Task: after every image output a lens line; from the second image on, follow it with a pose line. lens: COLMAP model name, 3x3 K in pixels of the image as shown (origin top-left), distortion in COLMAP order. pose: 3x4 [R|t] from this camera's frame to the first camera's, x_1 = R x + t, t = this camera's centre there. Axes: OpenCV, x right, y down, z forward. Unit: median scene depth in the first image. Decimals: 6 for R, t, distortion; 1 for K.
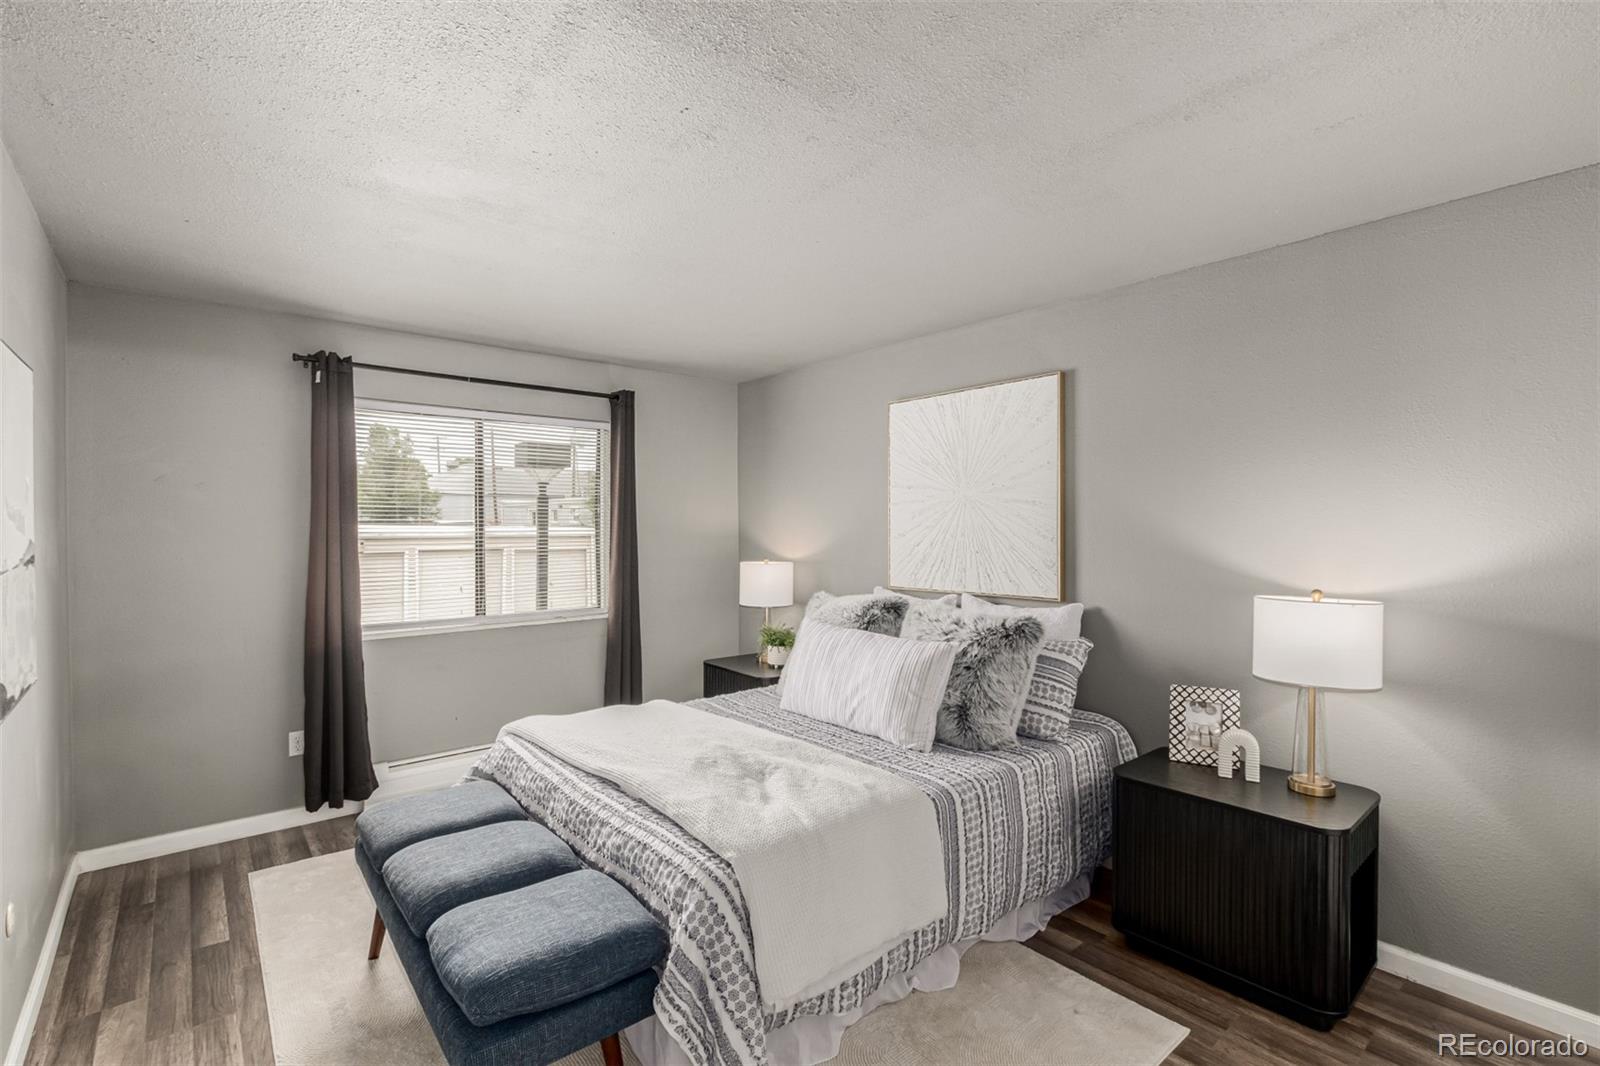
lens RADIAL K [[729.4, 0, 791.2], [0, 729.4, 530.8], [0, 0, 1]] dist [0.002745, -0.000855]
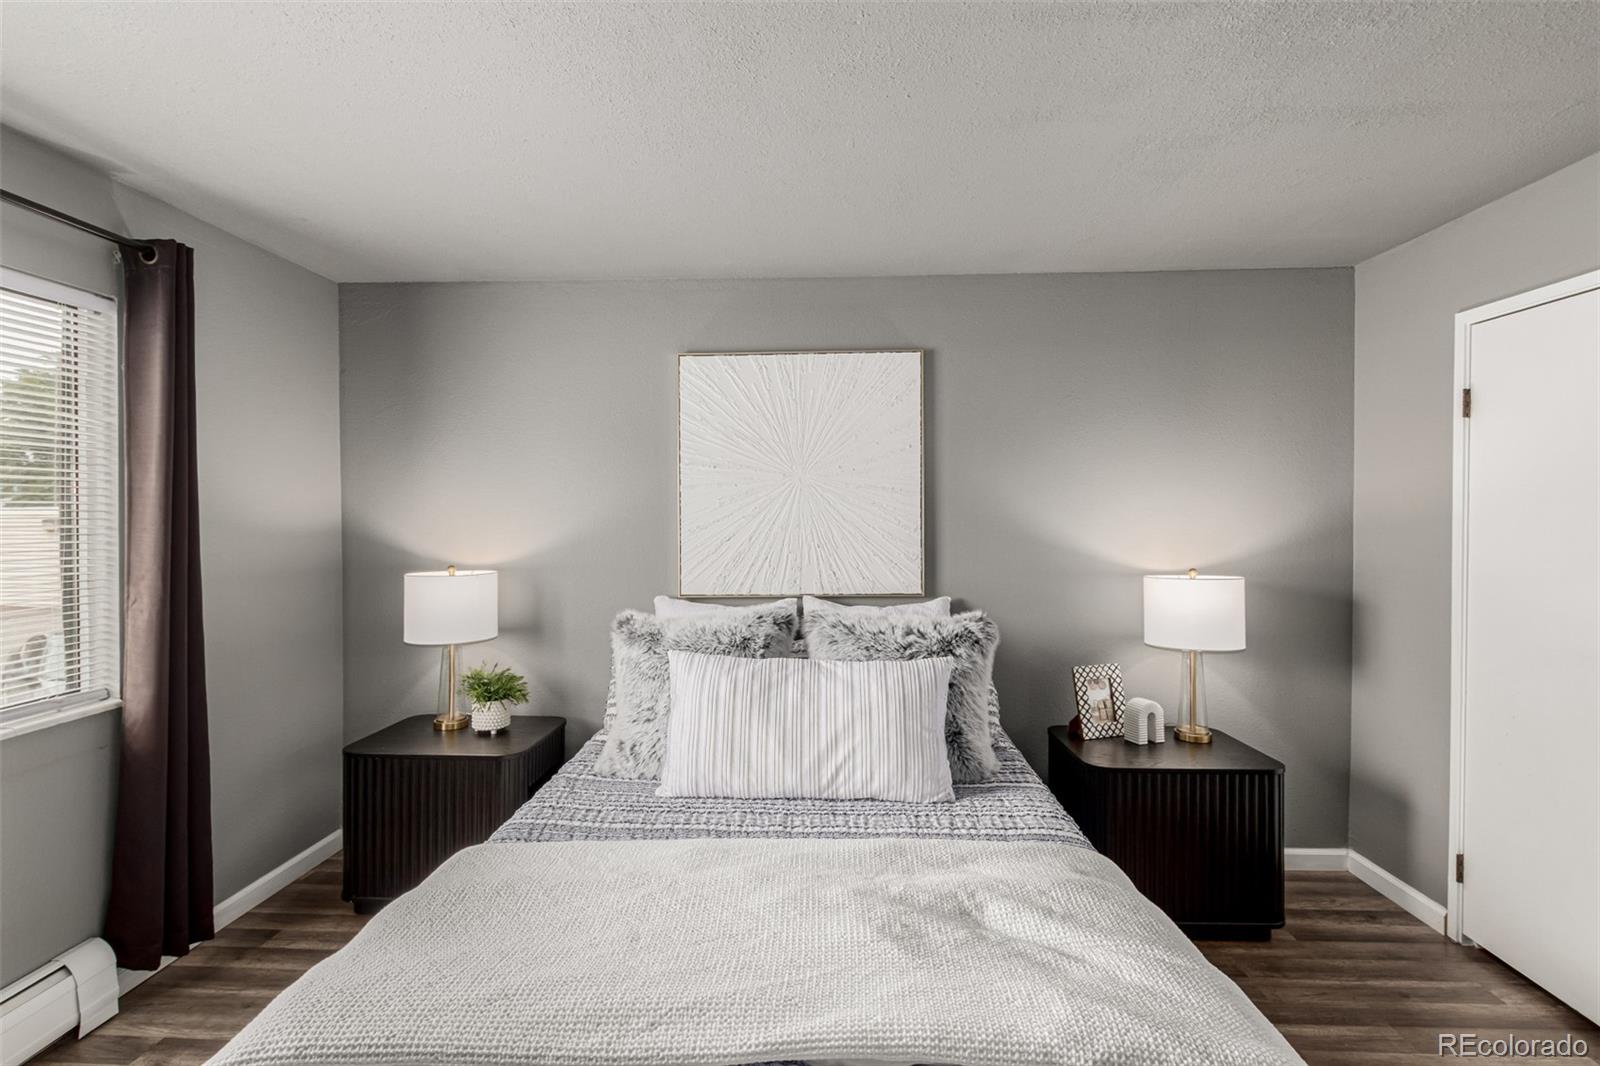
lens RADIAL K [[723.2, 0, 798.7], [0, 723.2, 524.4], [0, 0, 1]] dist [0.003117, 0.000054]
pose [[0.678204, -0.010223, 0.734803, -0.510182], [0.007022, 0.999948, 0.007430, -0.003612], [-0.734840, 0.000120, 0.678240, 0.597881]]
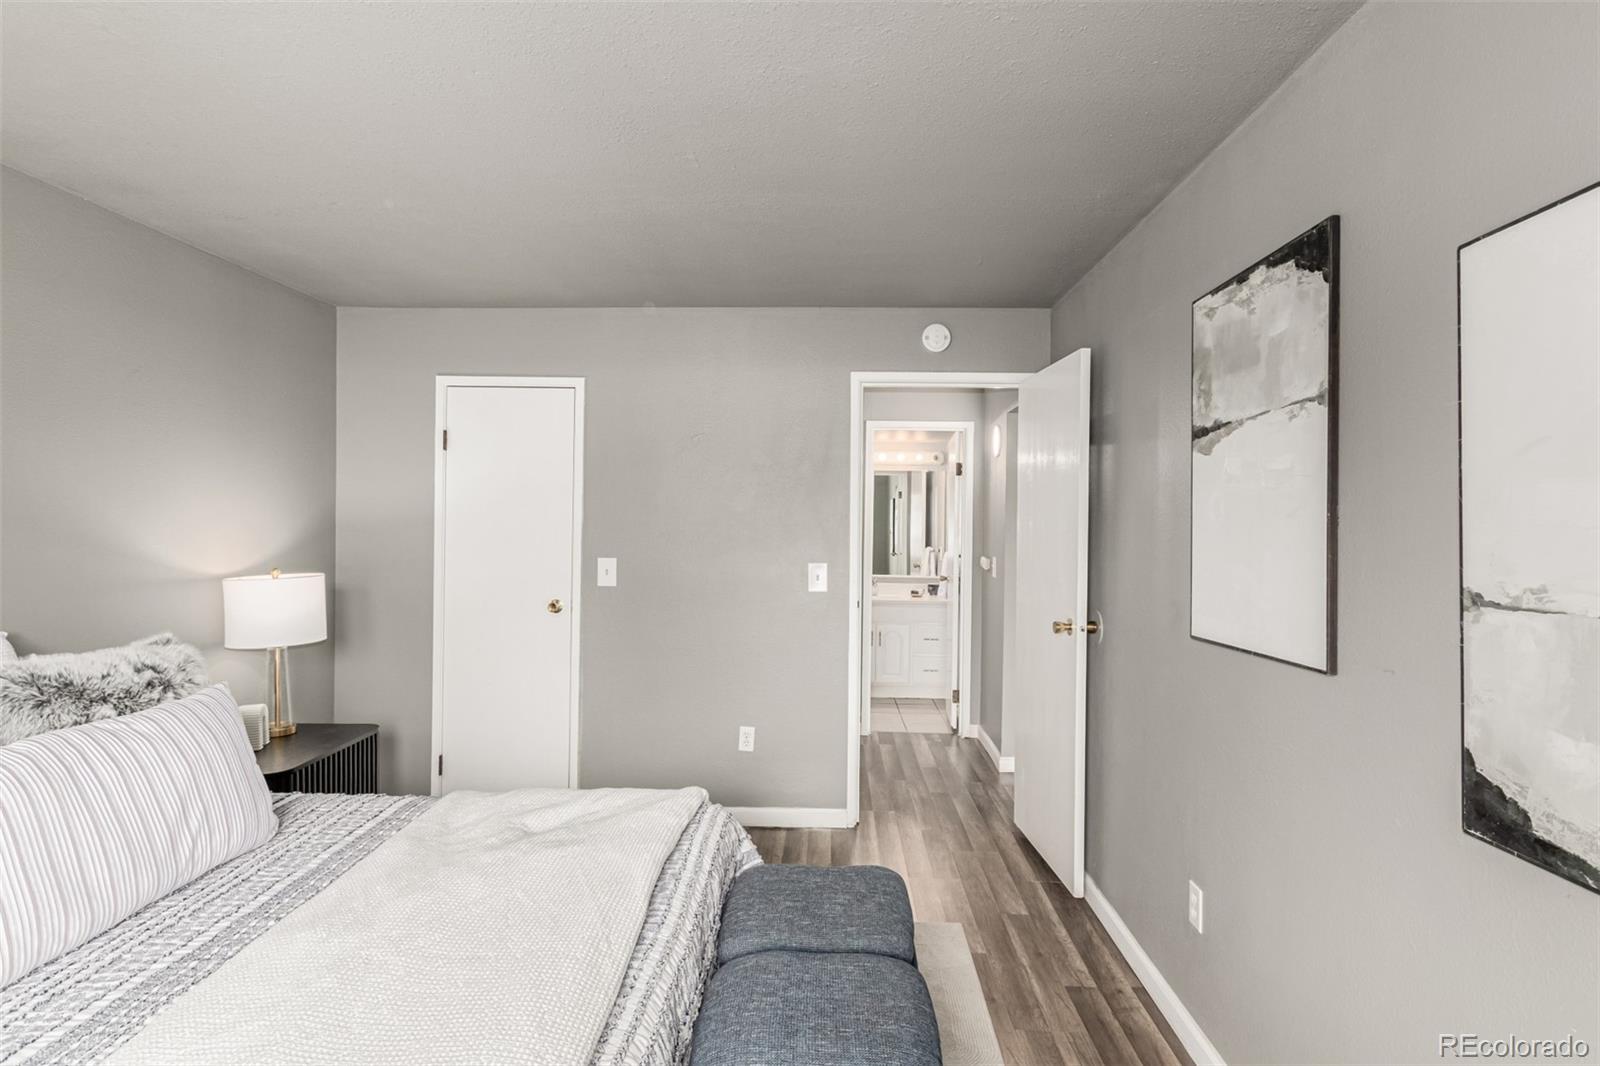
lens RADIAL K [[808.4, 0, 800.0], [0, 808.4, 533.0], [0, 0, 1]] dist [-0.000059, 0.000005]
pose [[-0.738275, -0.020363, 0.674192, -0.735751], [-0.010580, 0.999771, 0.018611, -0.010022], [-0.674416, 0.006607, -0.738322, 1.259607]]
